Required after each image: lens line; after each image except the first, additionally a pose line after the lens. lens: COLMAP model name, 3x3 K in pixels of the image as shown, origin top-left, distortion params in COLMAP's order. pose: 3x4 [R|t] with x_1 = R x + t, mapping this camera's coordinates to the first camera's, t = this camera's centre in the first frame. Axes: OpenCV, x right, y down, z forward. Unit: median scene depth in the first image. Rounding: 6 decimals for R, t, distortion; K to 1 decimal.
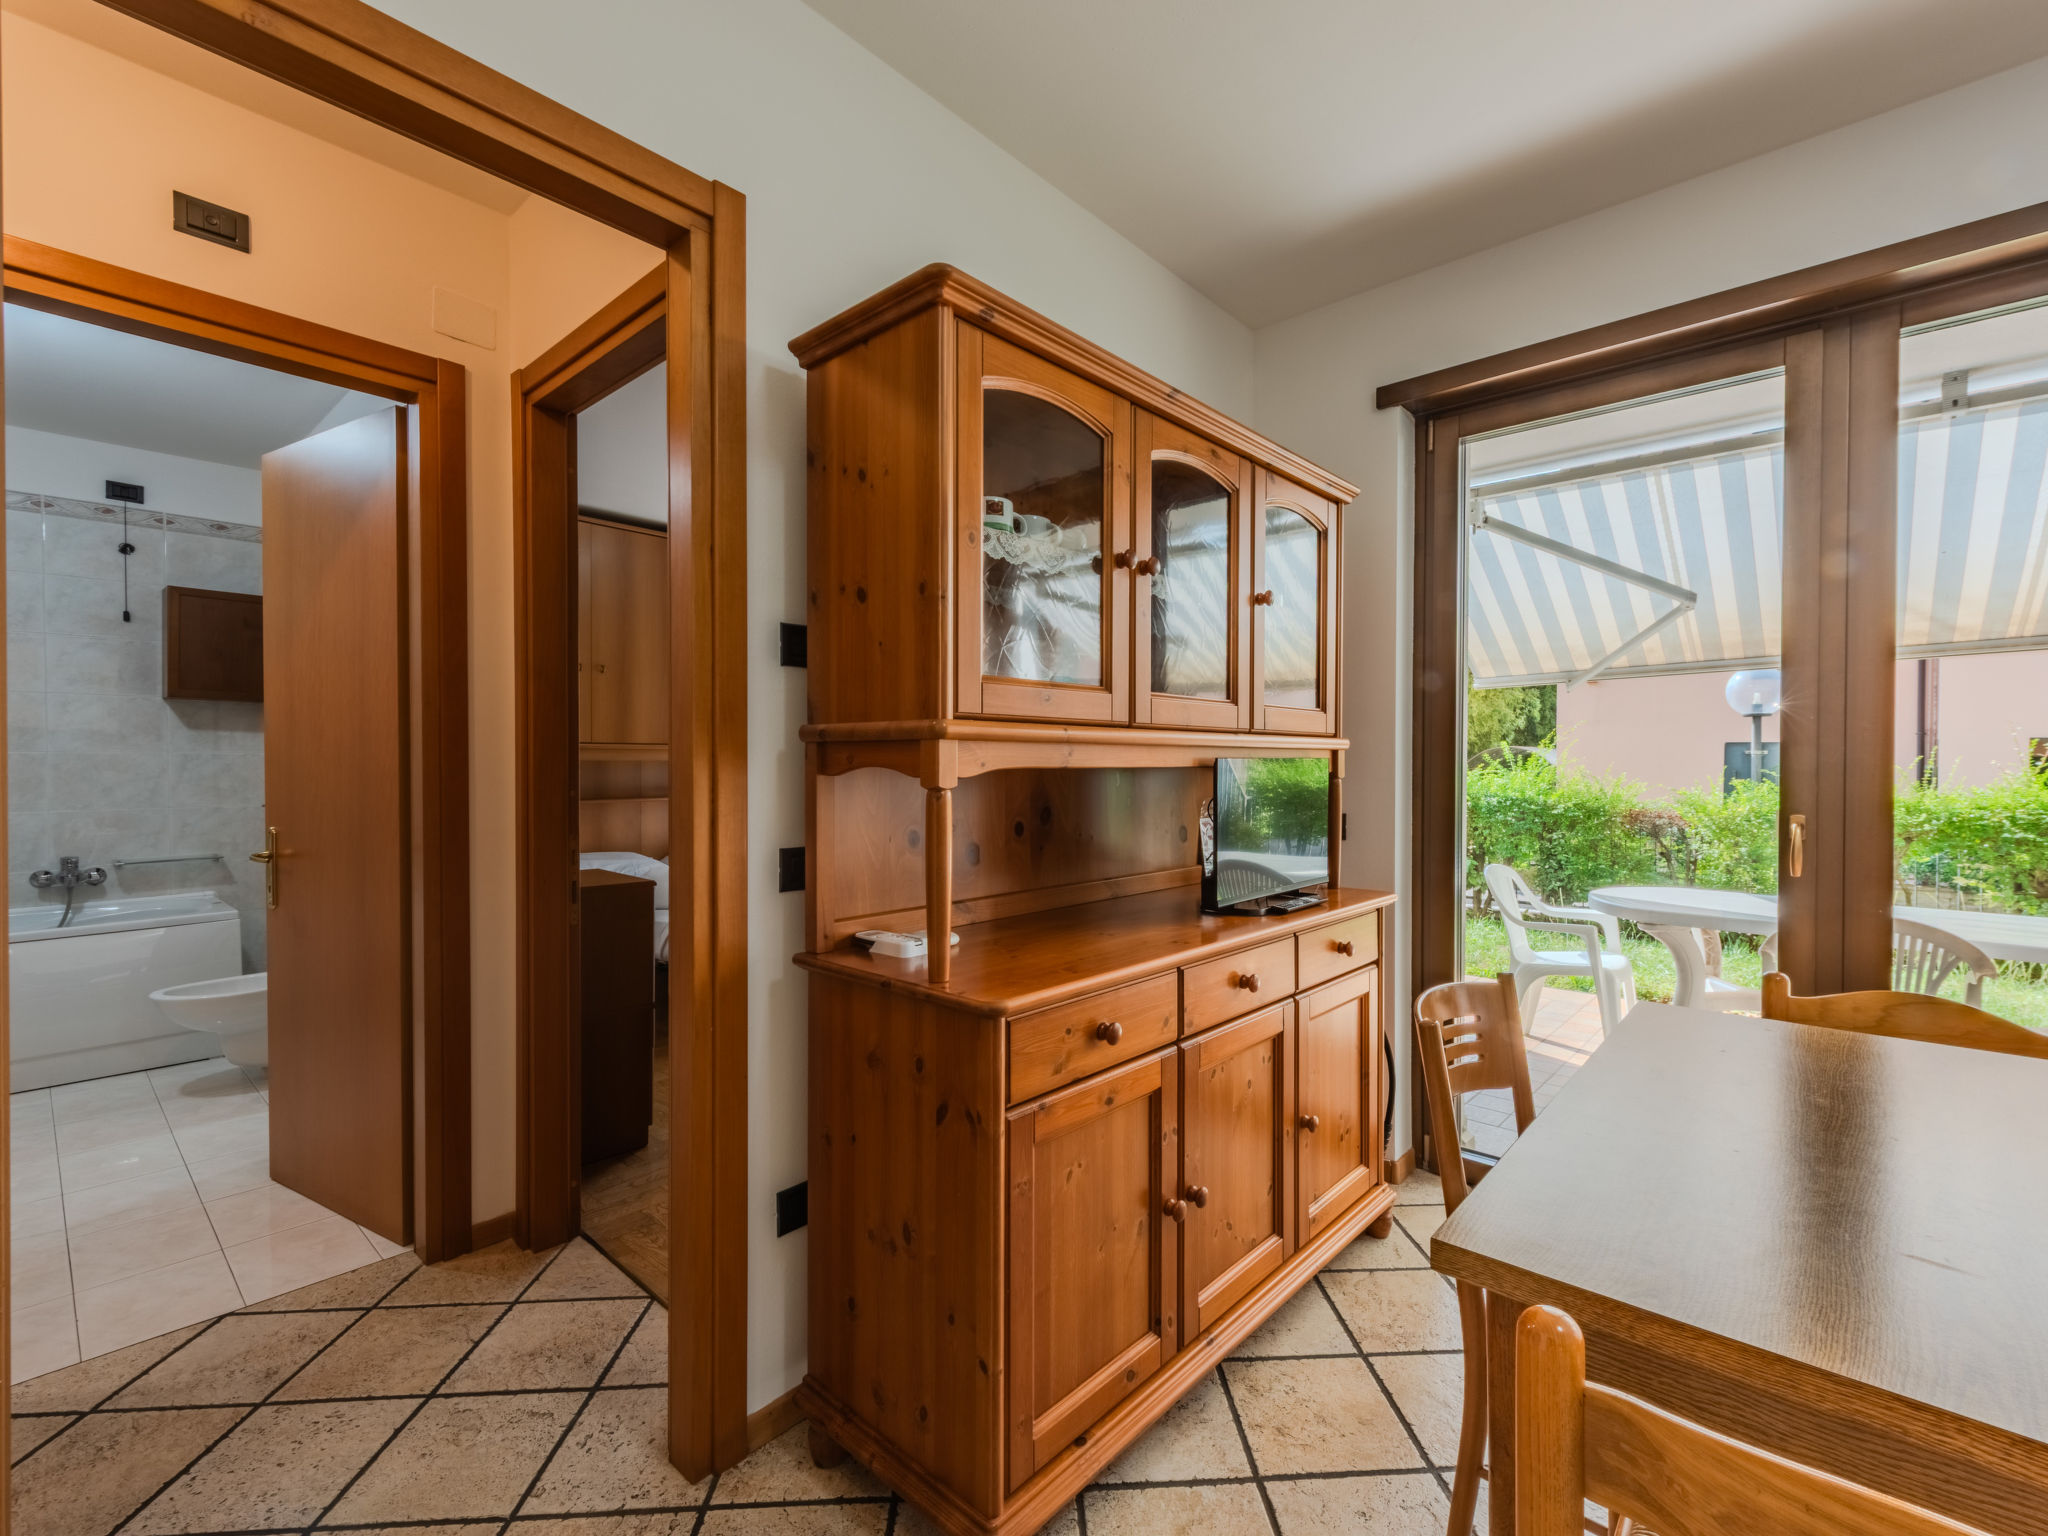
lens RADIAL K [[922.8, 0, 1061.3], [0, 922.8, 773.5], [0, 0, 1]] dist [0.023266, -0.007005]
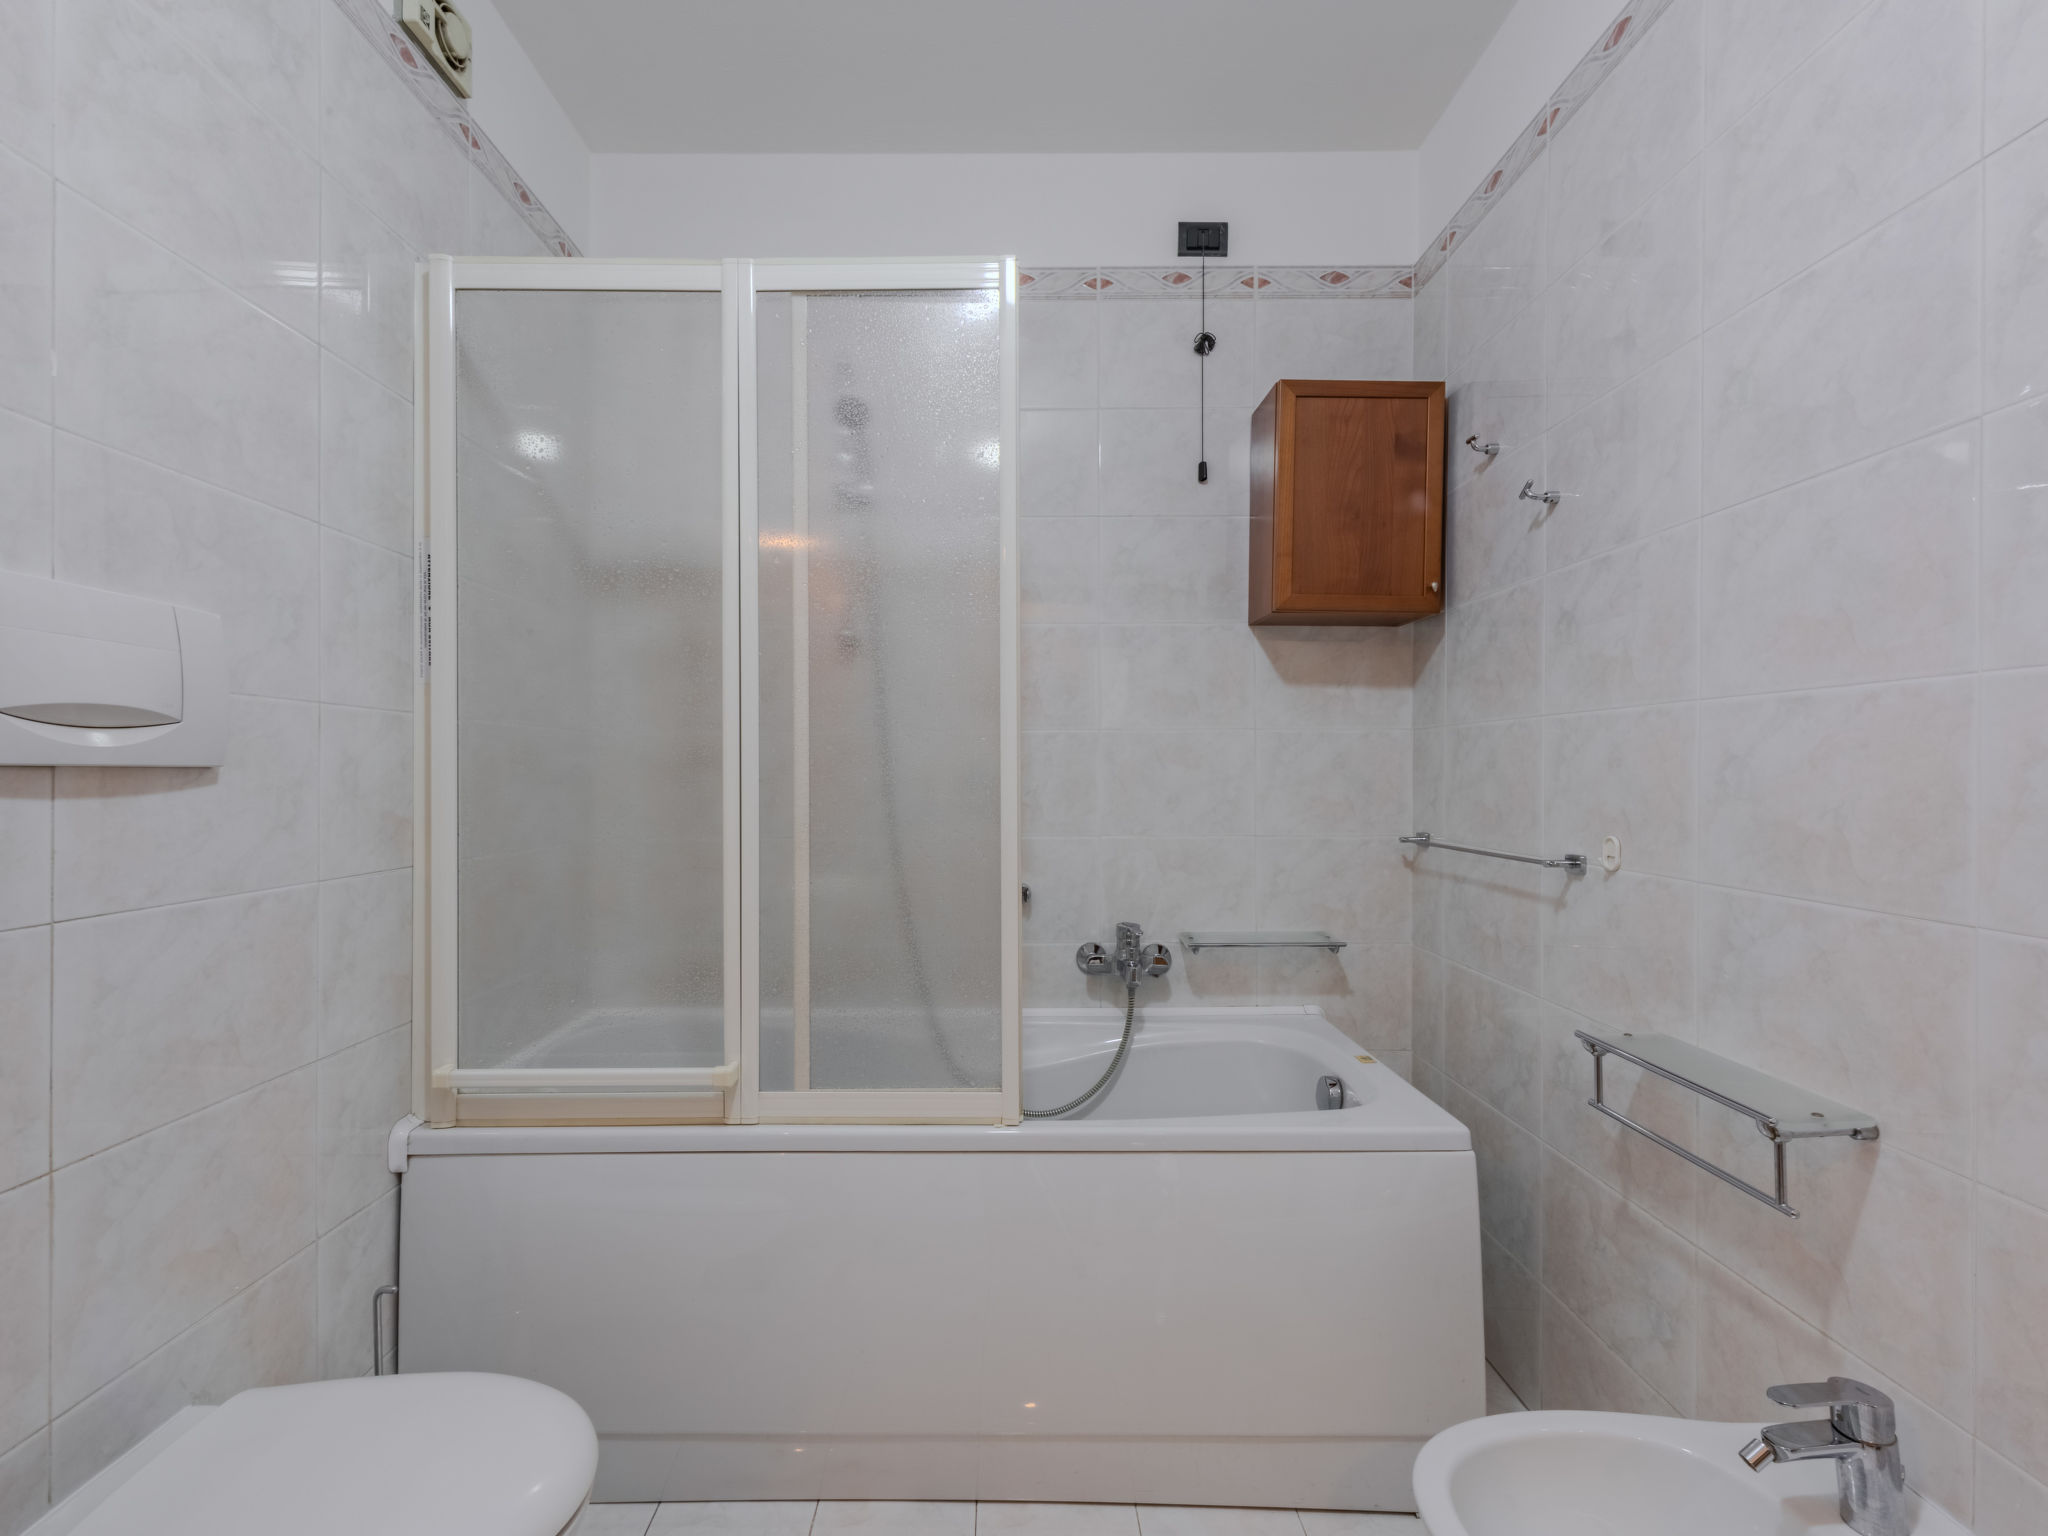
lens RADIAL K [[936.8, 0, 952.3], [0, 936.8, 772.3], [0, 0, 1]] dist [0.020403, -0.009202]
pose [[0.632370, 0.002538, -0.774662, -0.676781], [-0.010352, 0.999933, -0.005174, 0.005699], [0.774597, 0.011291, 0.632354, 0.559436]]
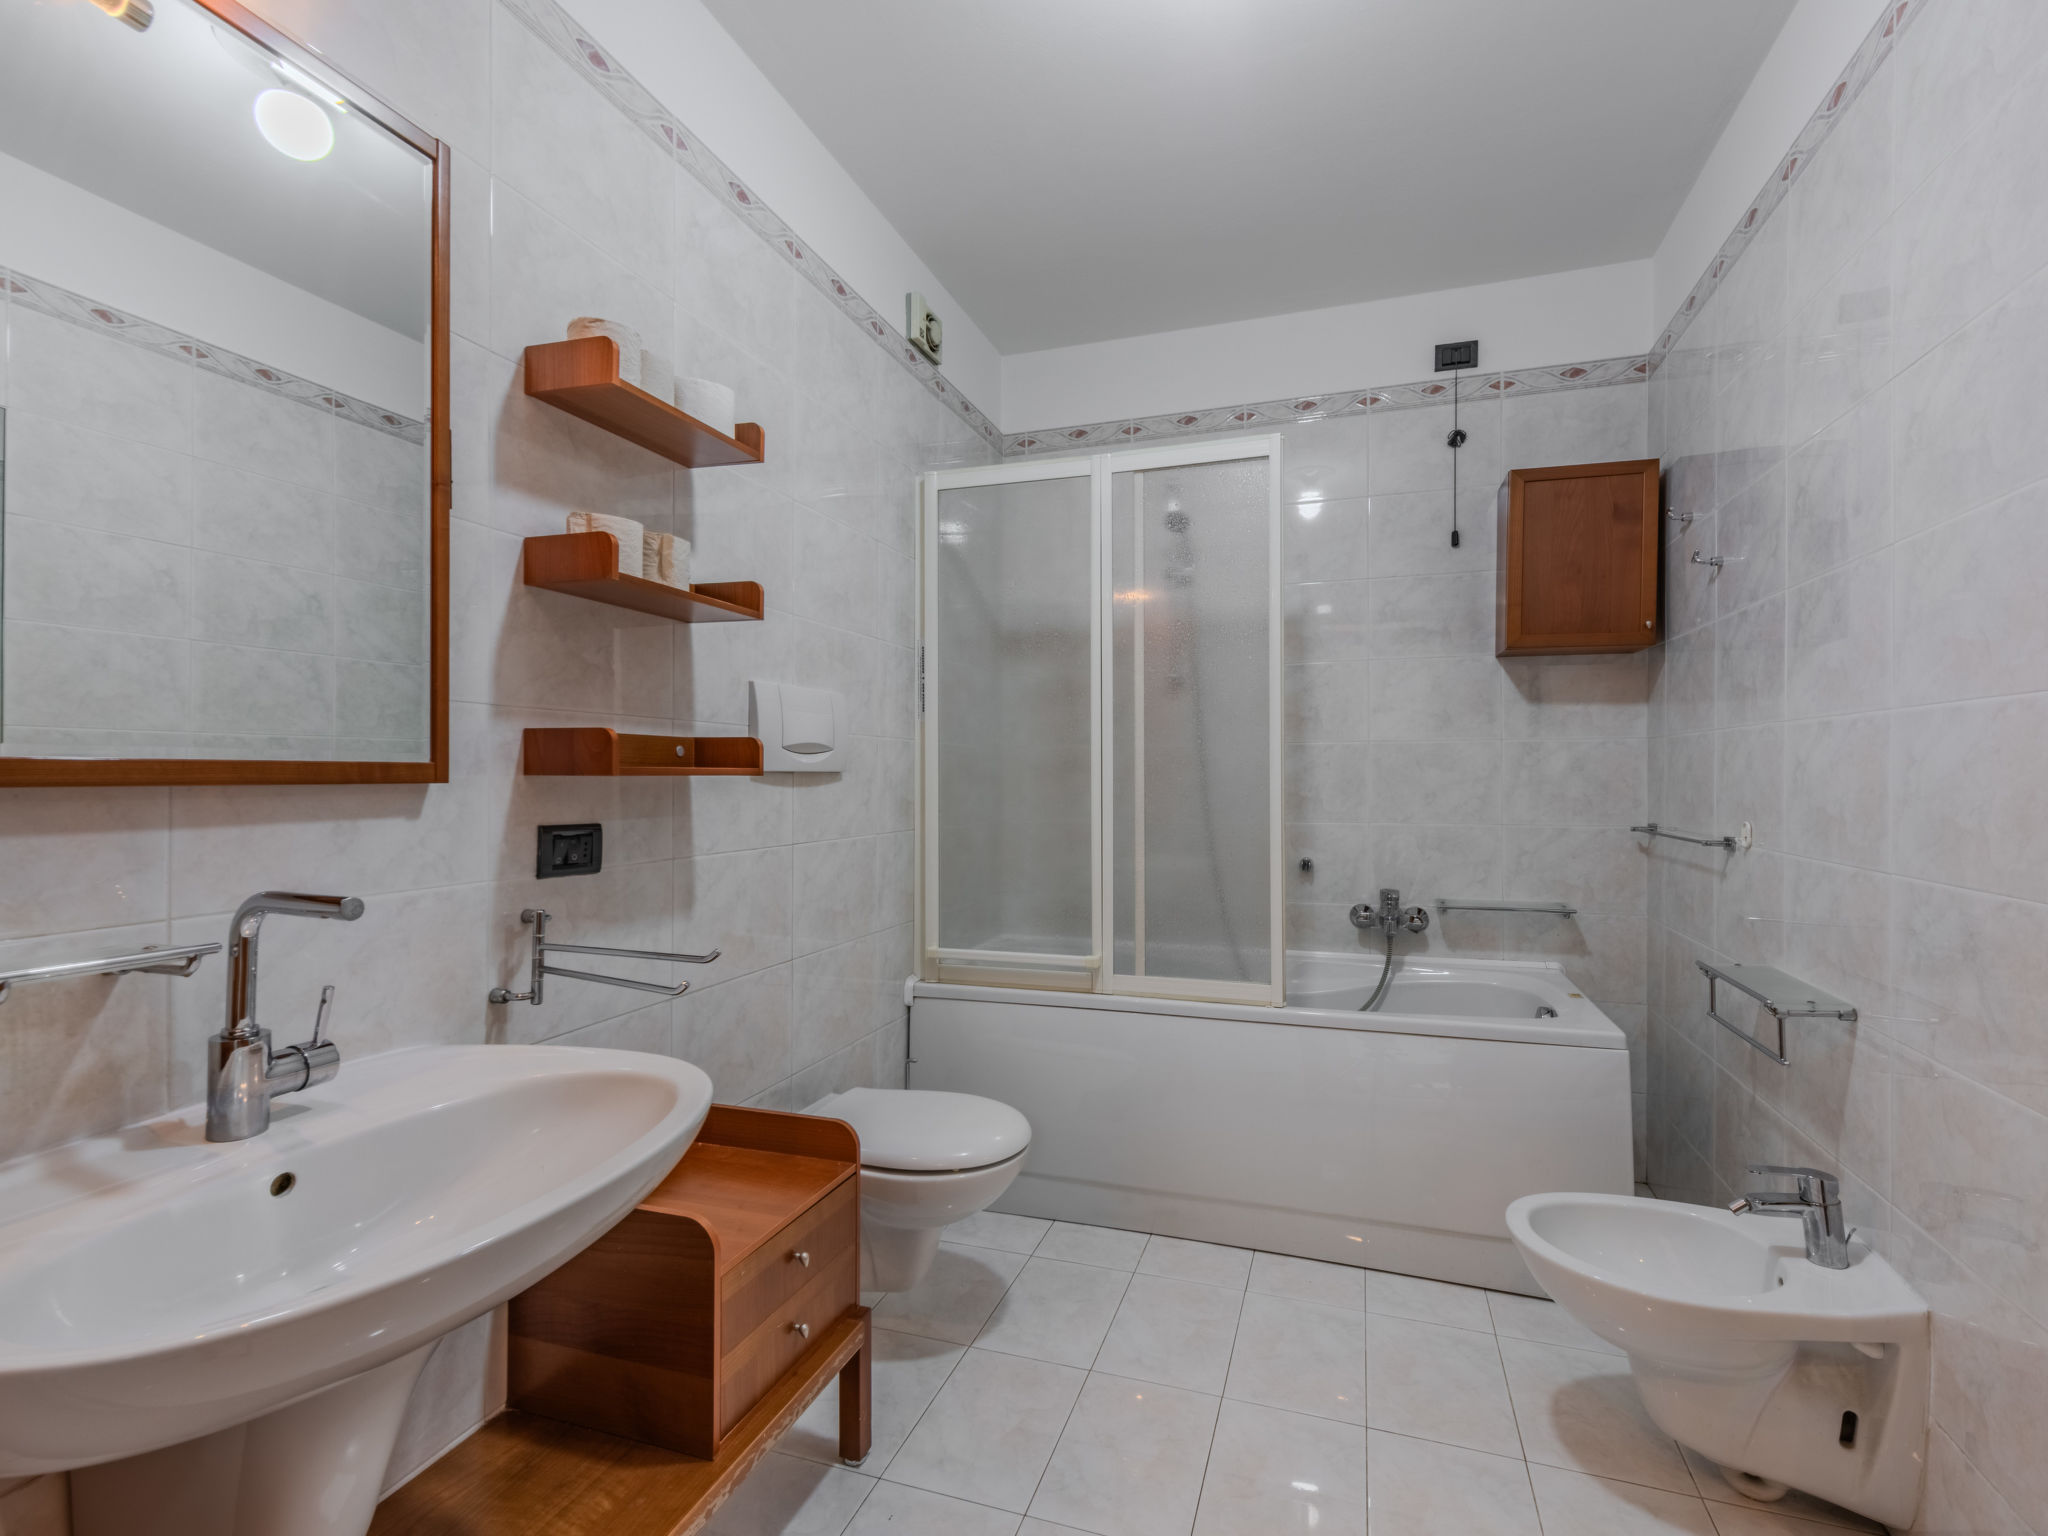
lens RADIAL K [[933.0, 0, 1022.7], [0, 933.0, 771.7], [0, 0, 1]] dist [0.024409, -0.008137]
pose [[0.376995, -0.000226, -0.926215, -0.489690], [-0.010588, 0.999934, -0.004554, 0.006201], [0.926155, 0.011523, 0.376968, 0.460587]]
